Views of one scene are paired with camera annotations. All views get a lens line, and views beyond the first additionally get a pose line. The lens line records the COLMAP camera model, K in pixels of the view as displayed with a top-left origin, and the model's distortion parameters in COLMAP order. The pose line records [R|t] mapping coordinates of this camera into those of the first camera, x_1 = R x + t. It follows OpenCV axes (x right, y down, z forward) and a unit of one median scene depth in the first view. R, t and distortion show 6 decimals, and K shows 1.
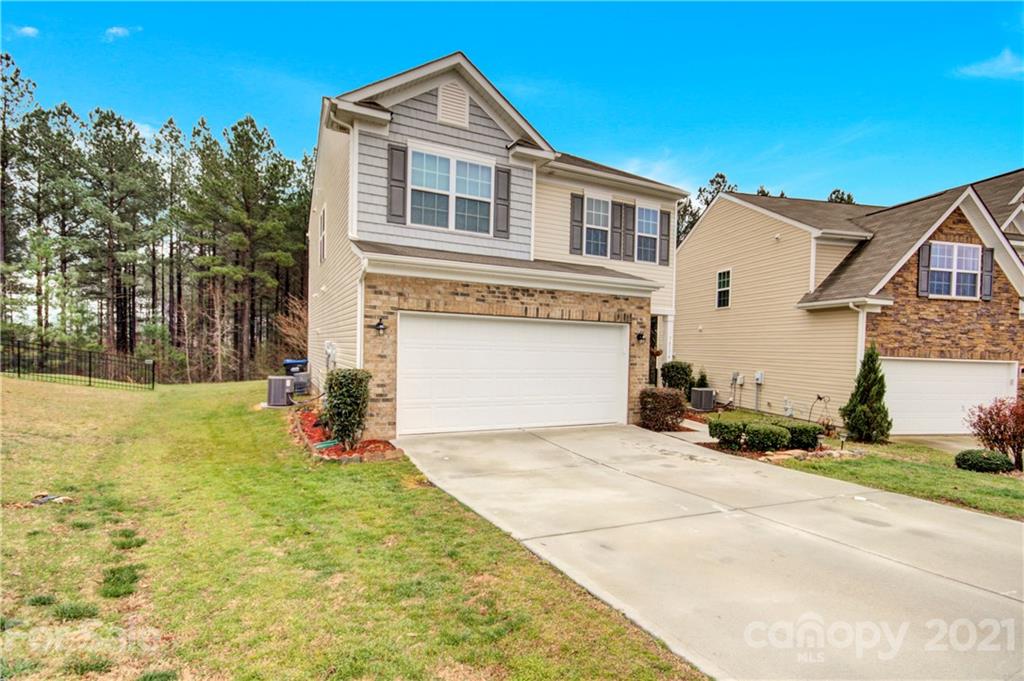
lens RADIAL K [[495.6, 0, 512.0], [0, 495.6, 340.5], [0, 0, 1]] dist [-0.001830, -0.000200]
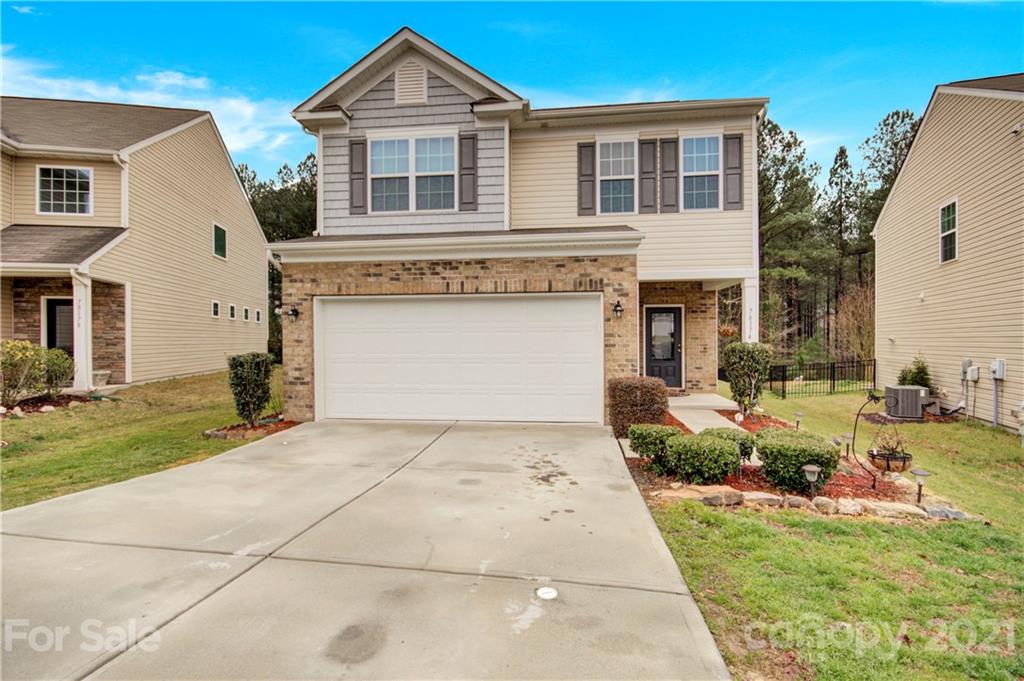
lens RADIAL K [[467.3, 0, 513.5], [0, 467.3, 331.4], [0, 0, 1]] dist [0.001055, 0.000203]
pose [[0.836503, -0.042339, -0.546324, 0.533148], [0.033135, 0.999094, -0.026694, 0.042621], [0.546960, 0.004228, 0.837148, 0.342371]]
